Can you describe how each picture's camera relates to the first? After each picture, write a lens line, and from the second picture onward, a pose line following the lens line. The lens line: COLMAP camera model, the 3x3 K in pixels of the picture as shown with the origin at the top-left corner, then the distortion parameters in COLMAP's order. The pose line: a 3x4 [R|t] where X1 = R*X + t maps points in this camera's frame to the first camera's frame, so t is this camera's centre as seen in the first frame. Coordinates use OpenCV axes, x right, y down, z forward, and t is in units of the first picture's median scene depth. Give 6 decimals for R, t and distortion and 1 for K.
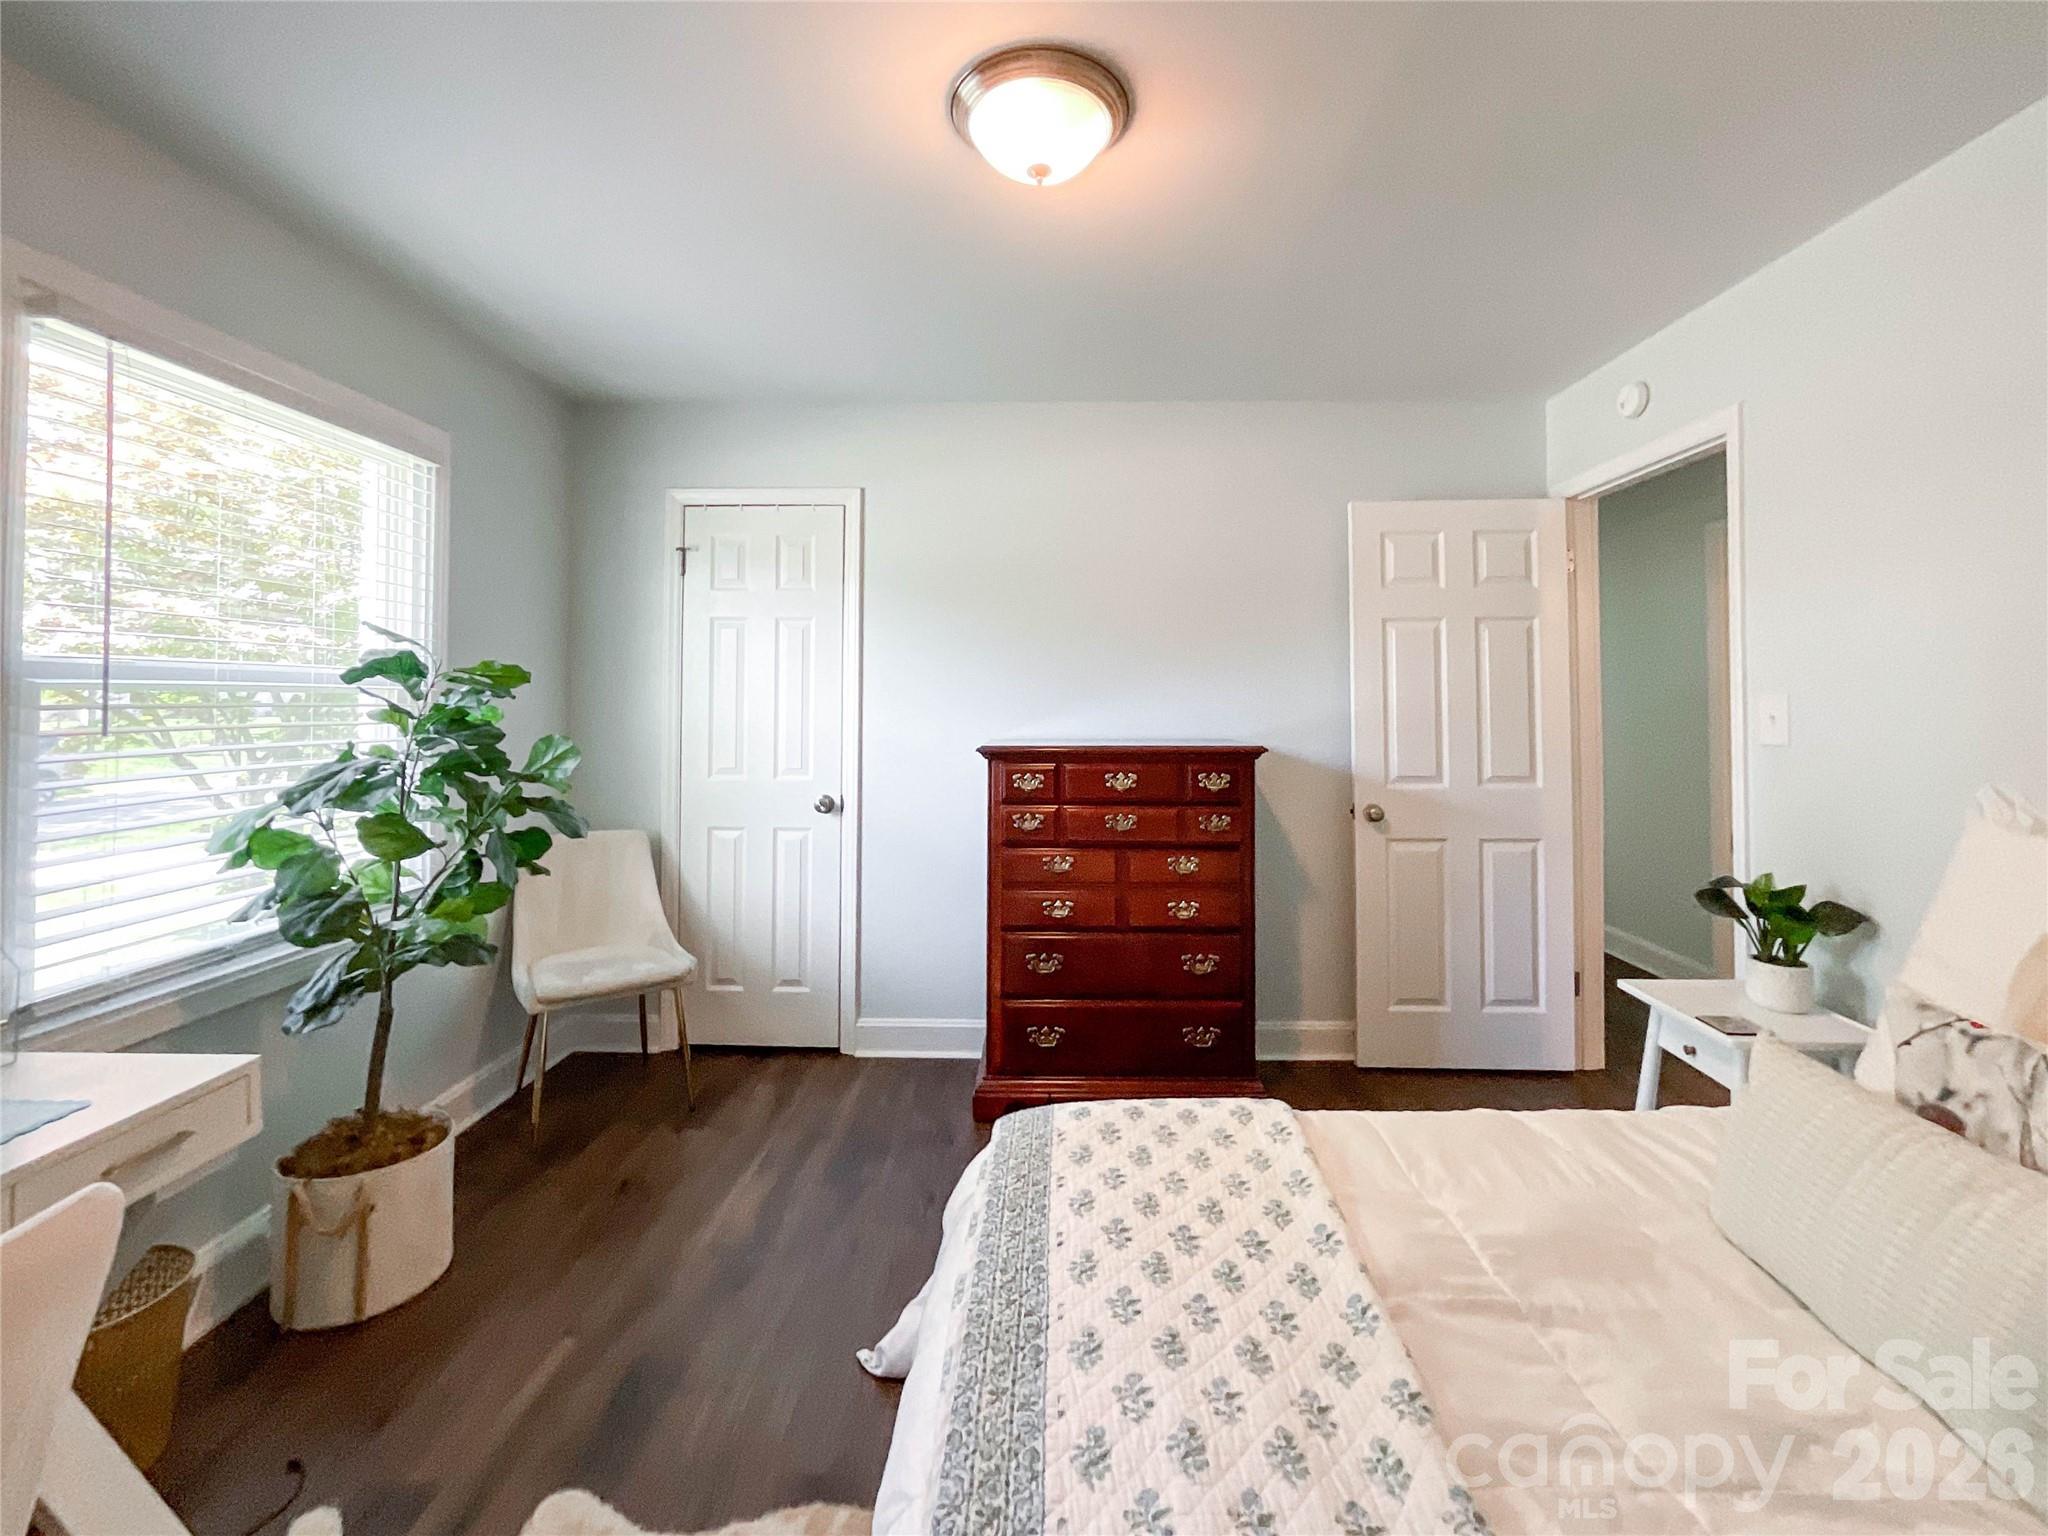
lens RADIAL K [[848.8, 0, 1031.9], [0, 848.8, 657.2], [0, 0, 1]] dist [-0.001648, -0.000059]
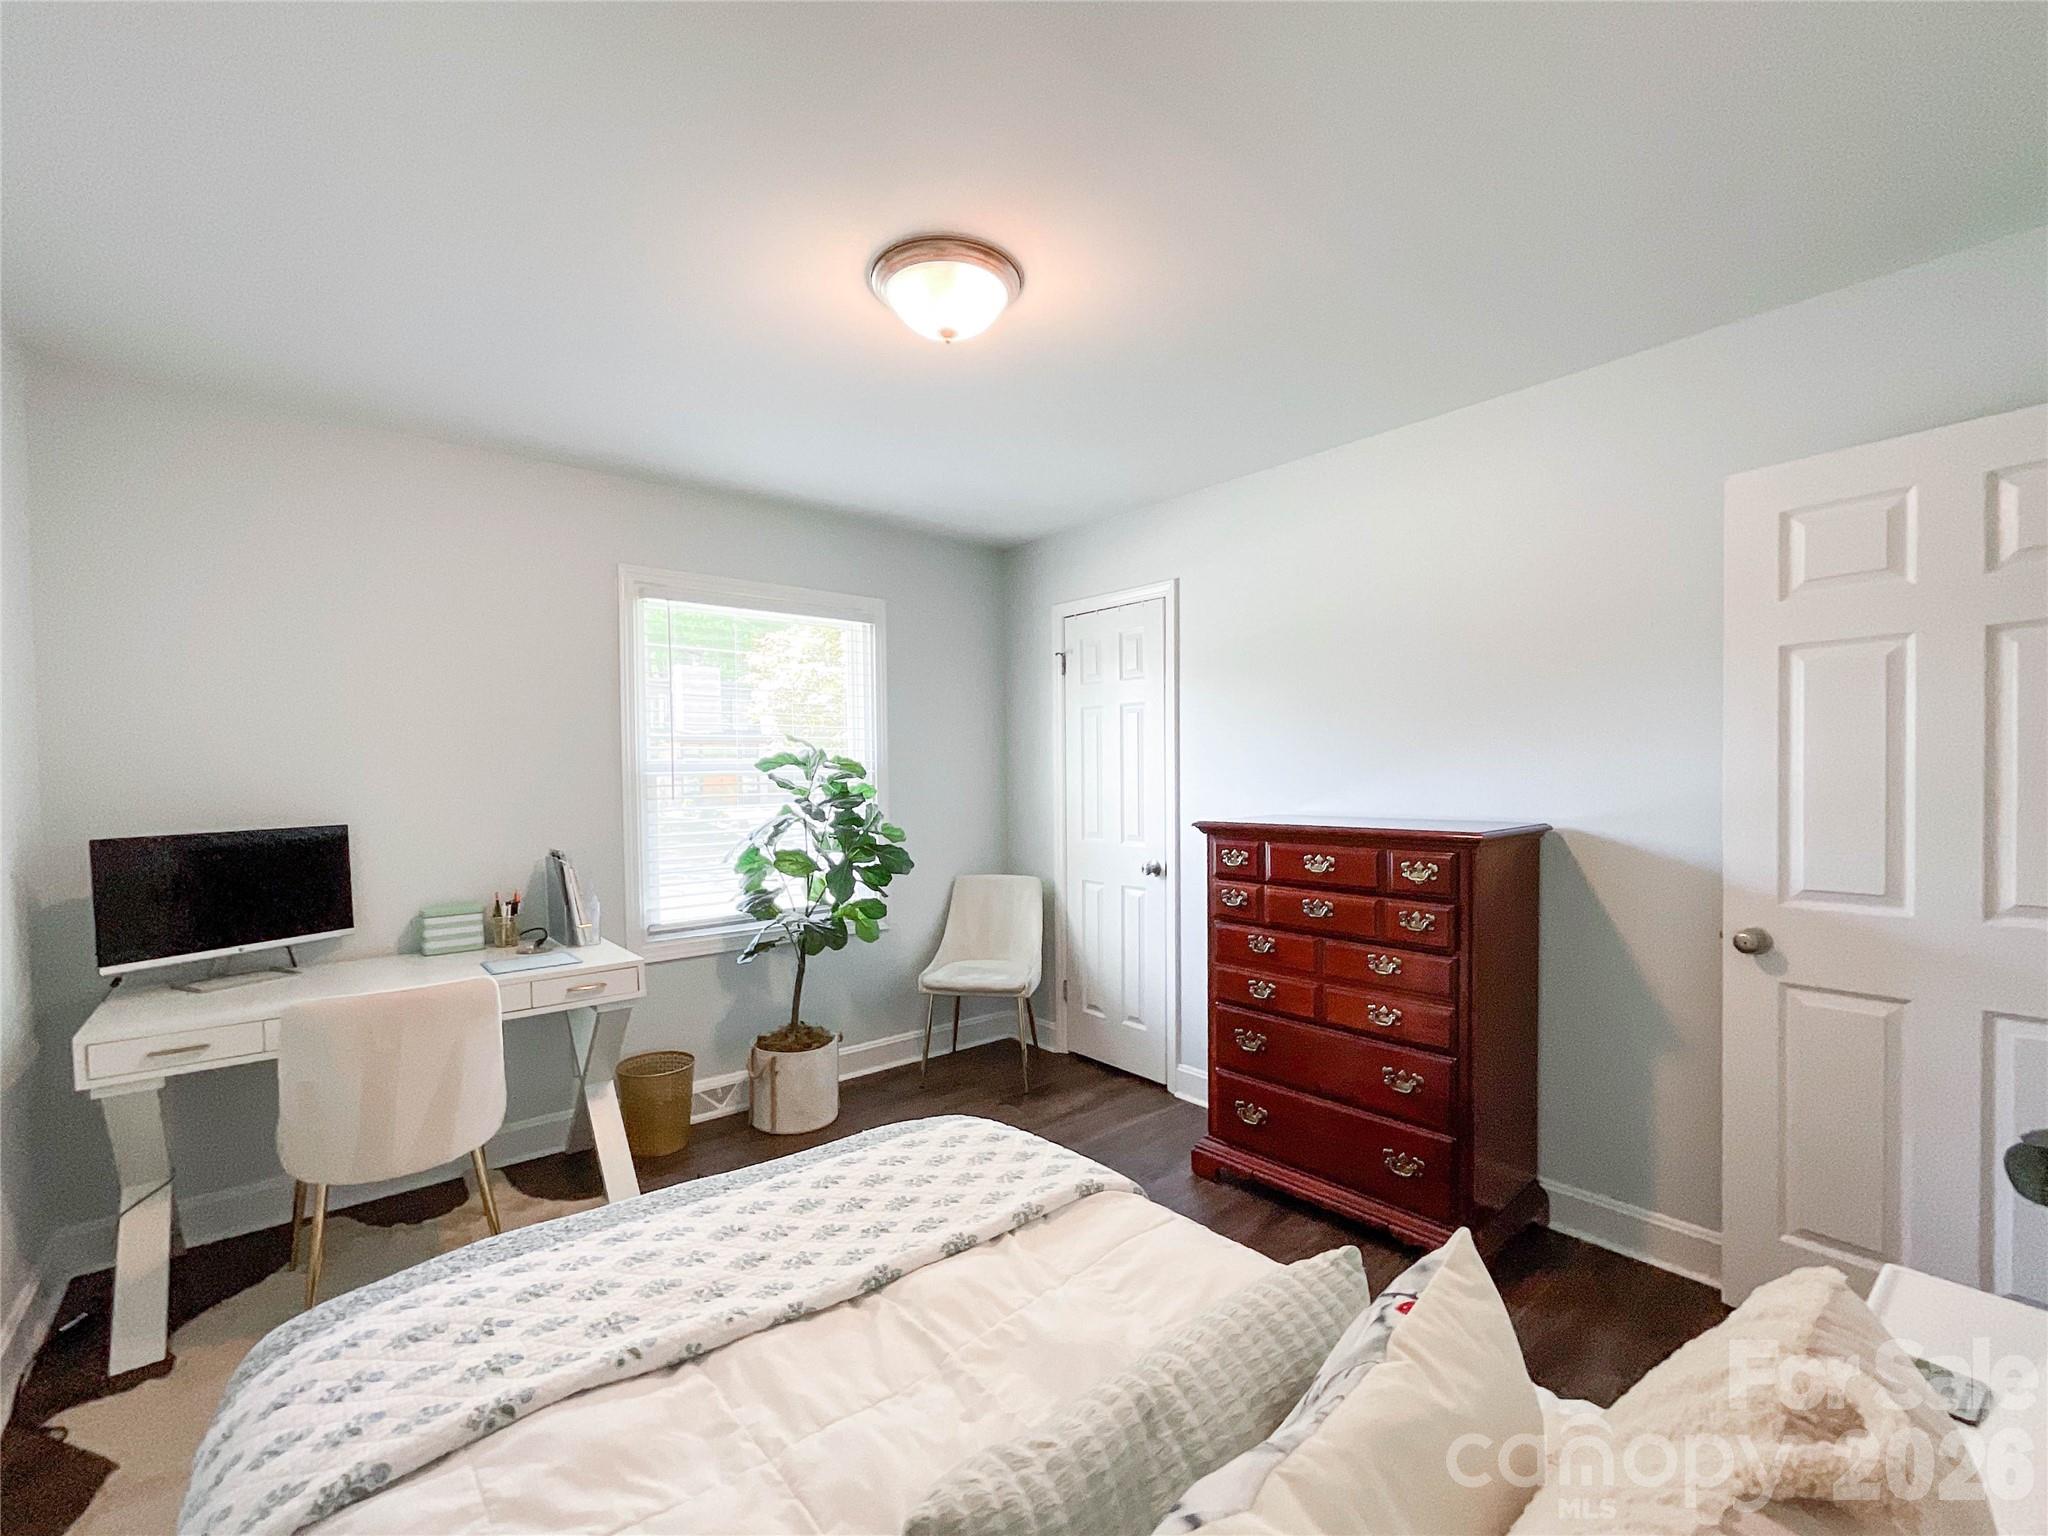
lens RADIAL K [[856.6, 0, 1034.4], [0, 856.6, 763.5], [0, 0, 1]] dist [-0.001609, 0.000257]
pose [[0.677106, -0.015567, -0.735721, 0.569844], [0.049622, 0.998466, 0.024542, -0.000436], [0.734211, -0.053126, 0.676840, 0.149672]]
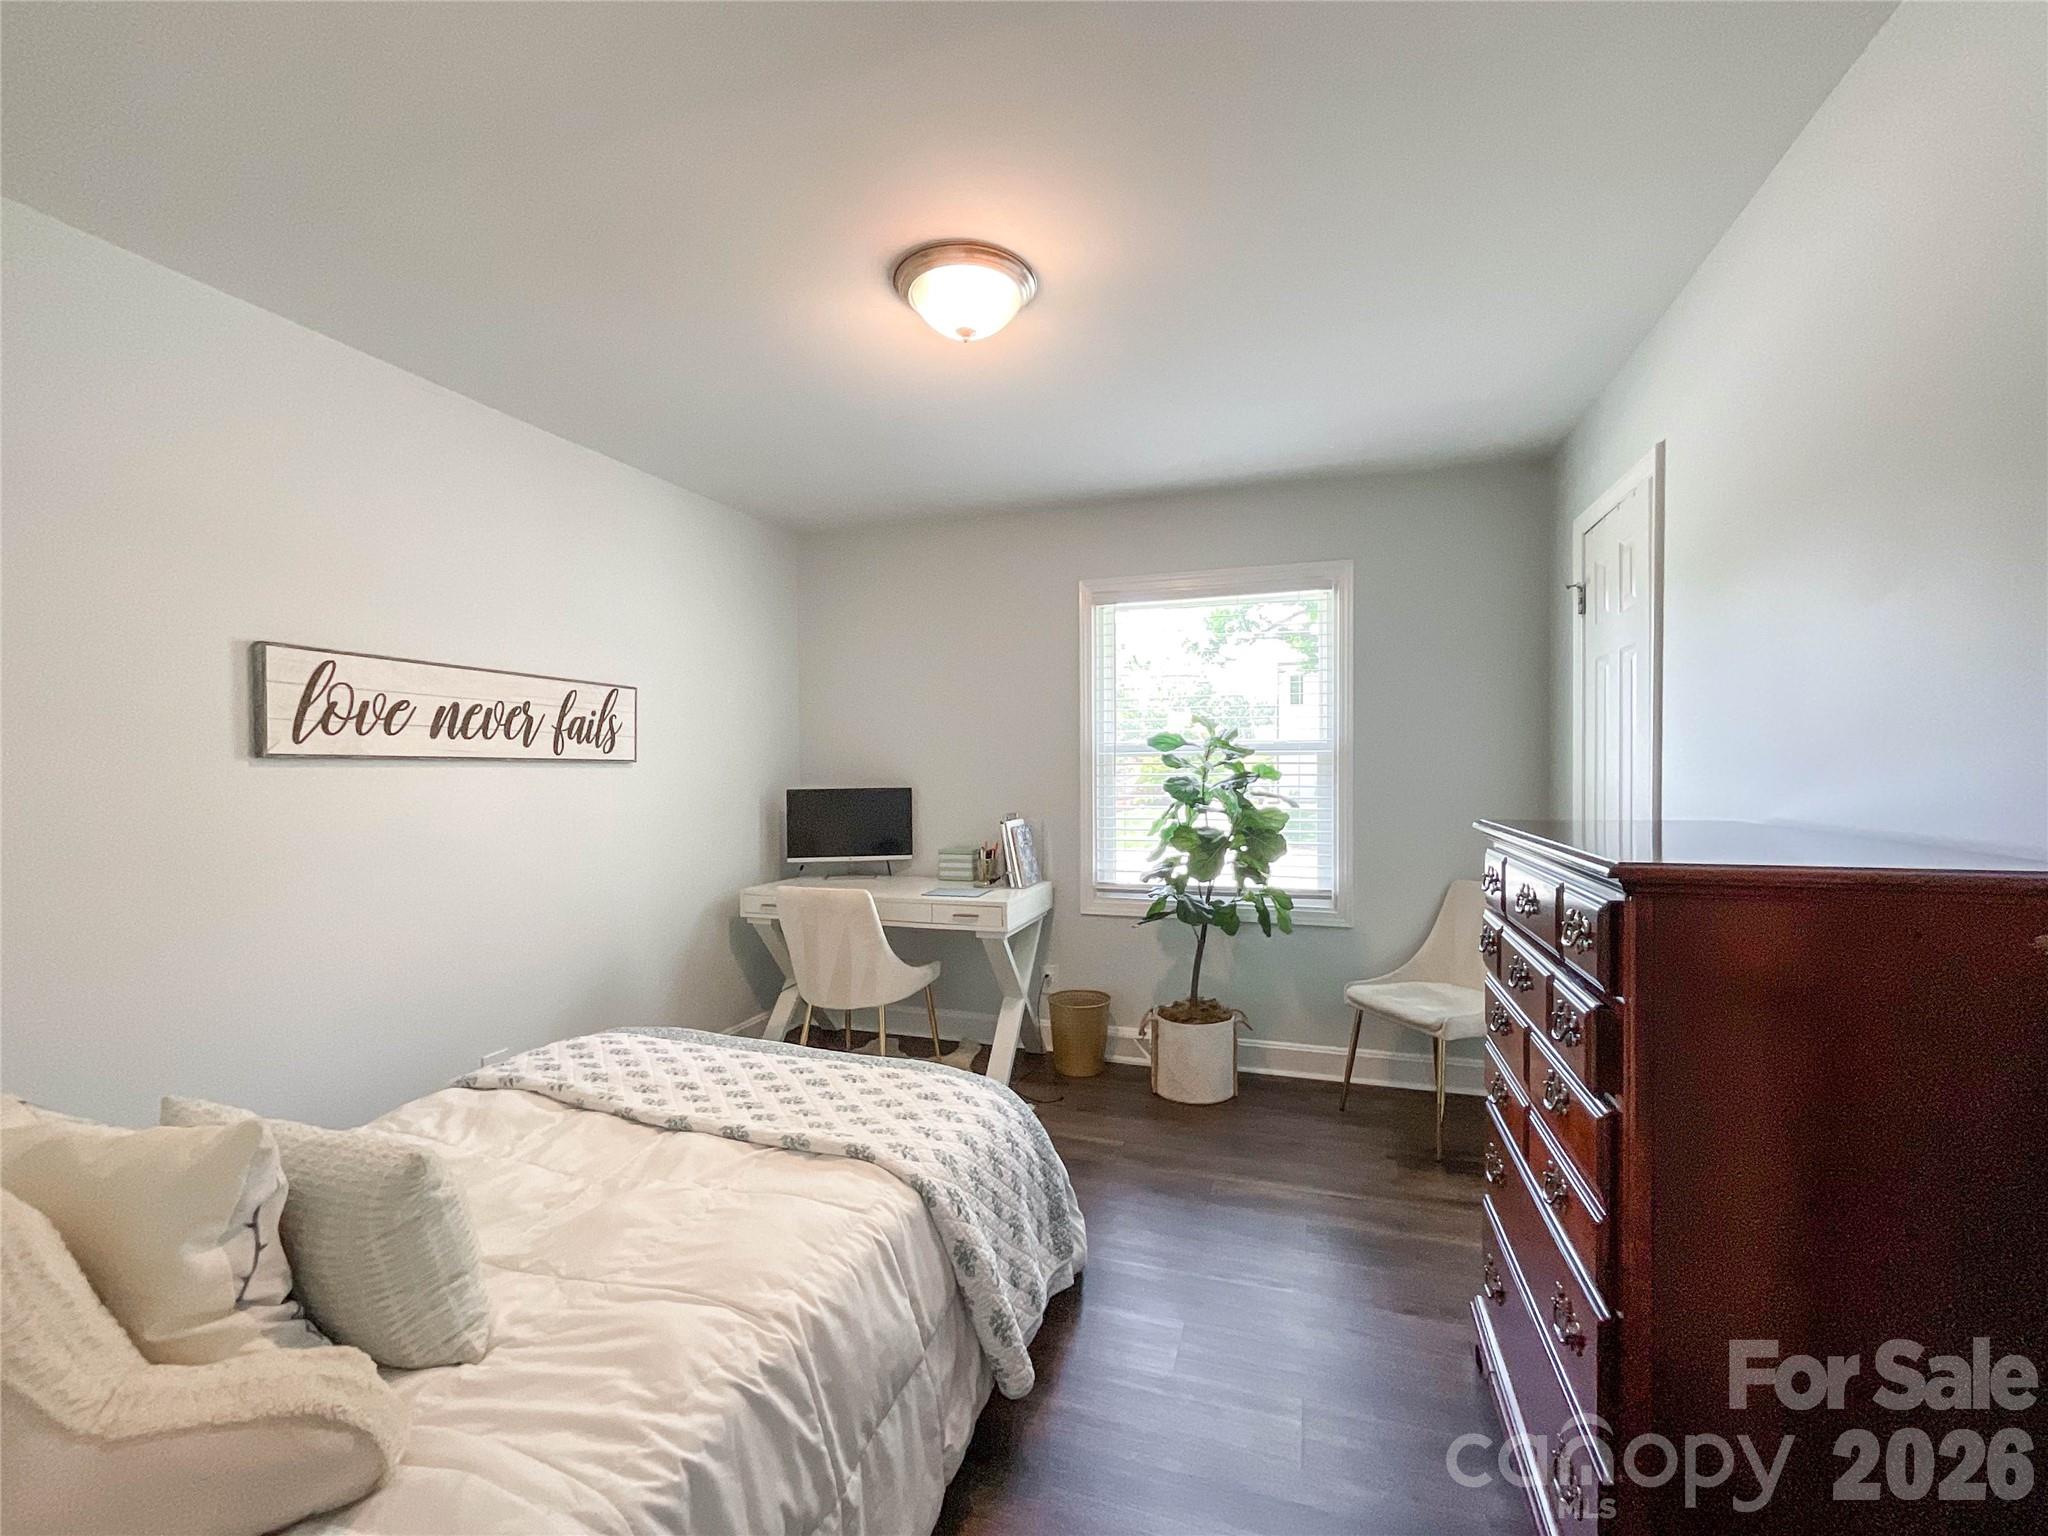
lens RADIAL K [[856.6, 0, 1034.4], [0, 856.6, 763.5], [0, 0, 1]] dist [-0.001609, 0.000257]
pose [[-0.273606, 0.000338, -0.961842, 0.702991], [0.055141, 0.998361, -0.015335, 0.044728], [0.960260, -0.057232, -0.273177, 0.828286]]
